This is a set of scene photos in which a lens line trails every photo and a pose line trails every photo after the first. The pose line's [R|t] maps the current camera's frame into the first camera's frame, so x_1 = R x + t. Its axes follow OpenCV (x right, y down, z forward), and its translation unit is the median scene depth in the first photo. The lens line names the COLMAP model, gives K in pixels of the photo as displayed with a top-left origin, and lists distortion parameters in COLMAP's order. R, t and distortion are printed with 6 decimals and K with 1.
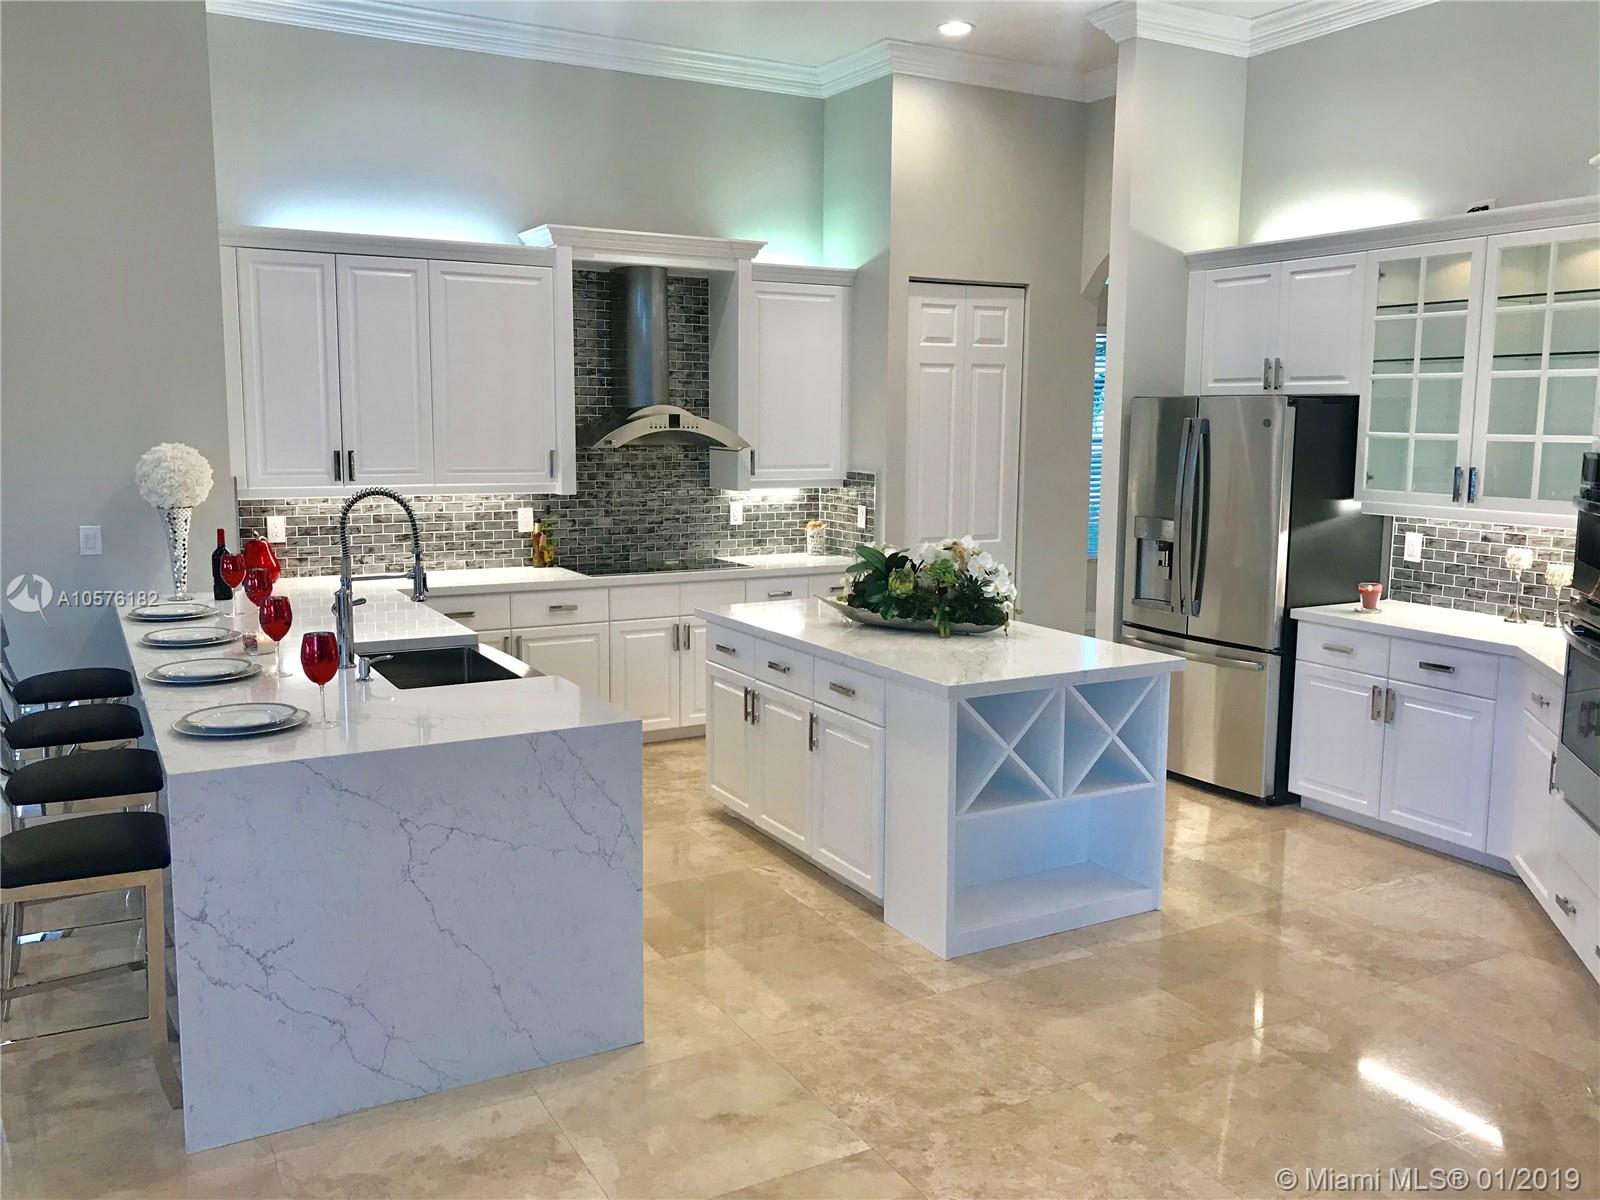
lens RADIAL K [[1316.8, 0, 800.0], [0, 1316.8, 600.0], [0, 0, 1]] dist [0.005897, 0.005397]
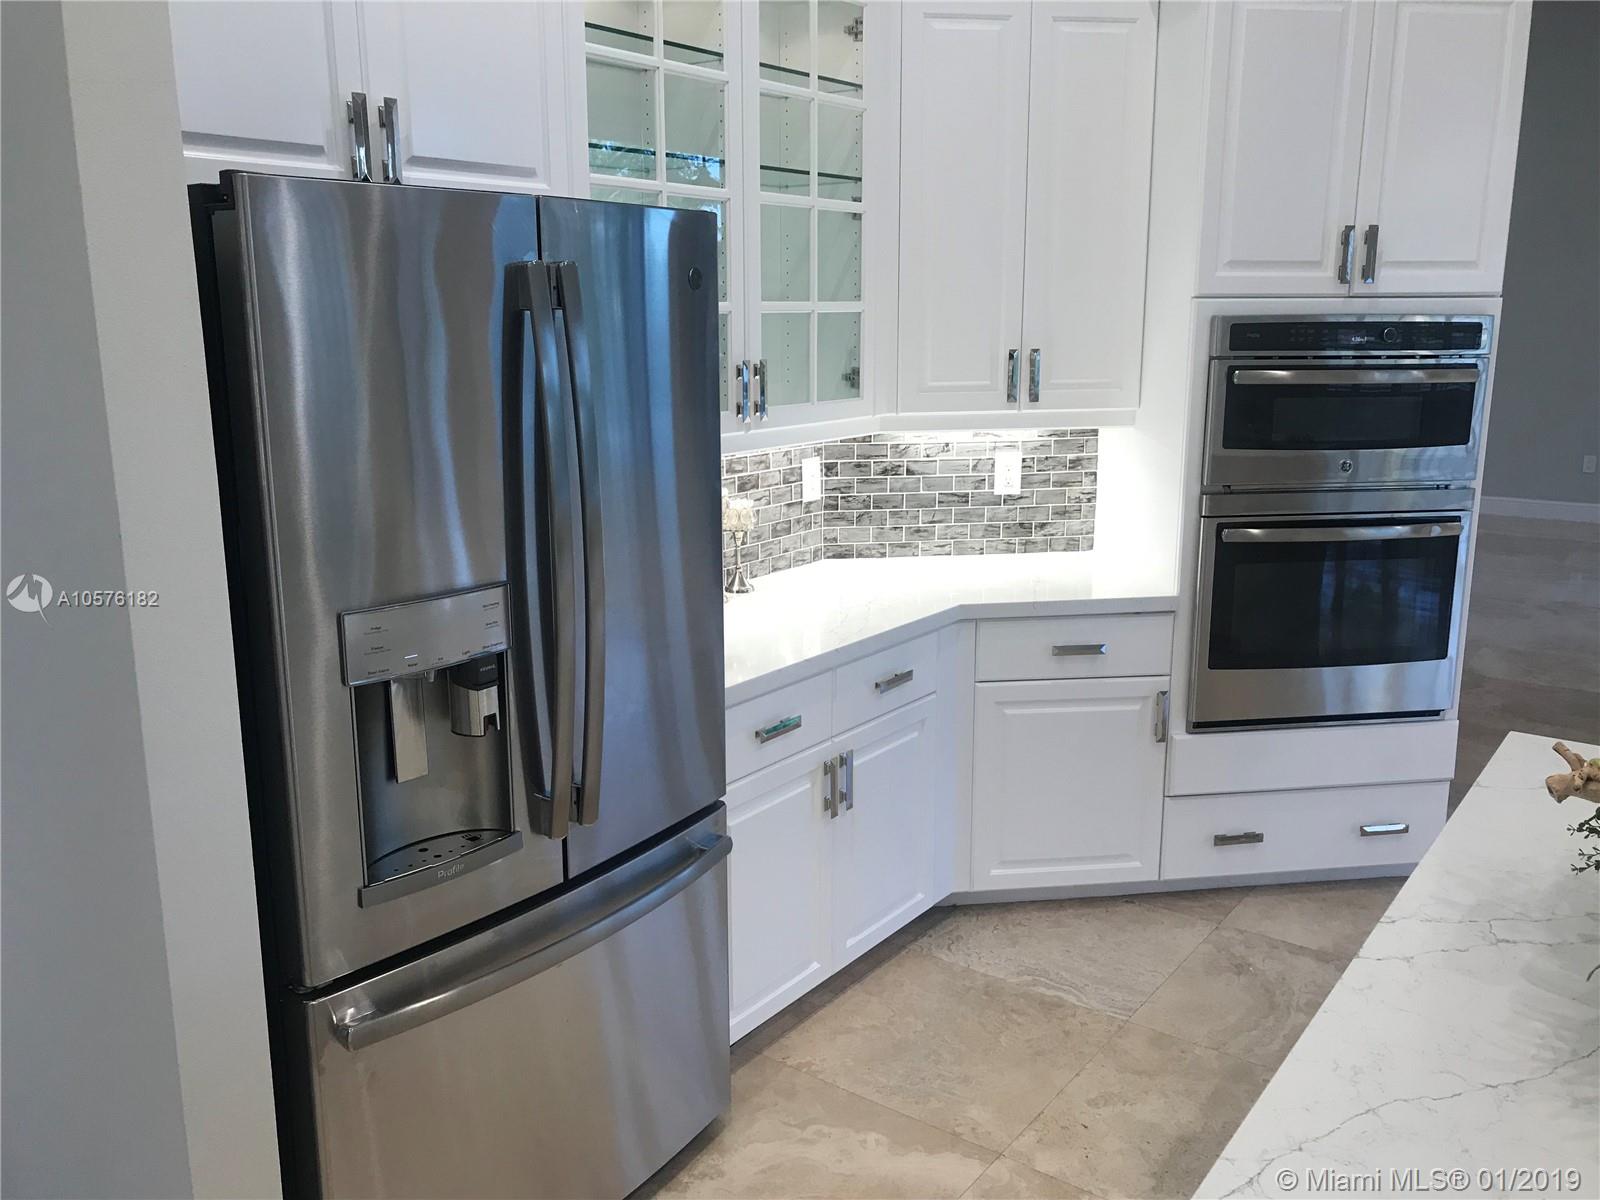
lens RADIAL K [[1316.8, 0, 800.0], [0, 1316.8, 600.0], [0, 0, 1]] dist [0.005897, 0.005397]
pose [[-0.404950, -0.204067, 0.891276, -0.035428], [0.127147, 0.952737, 0.275908, -0.132677], [-0.905455, 0.225052, -0.359864, 1.023725]]
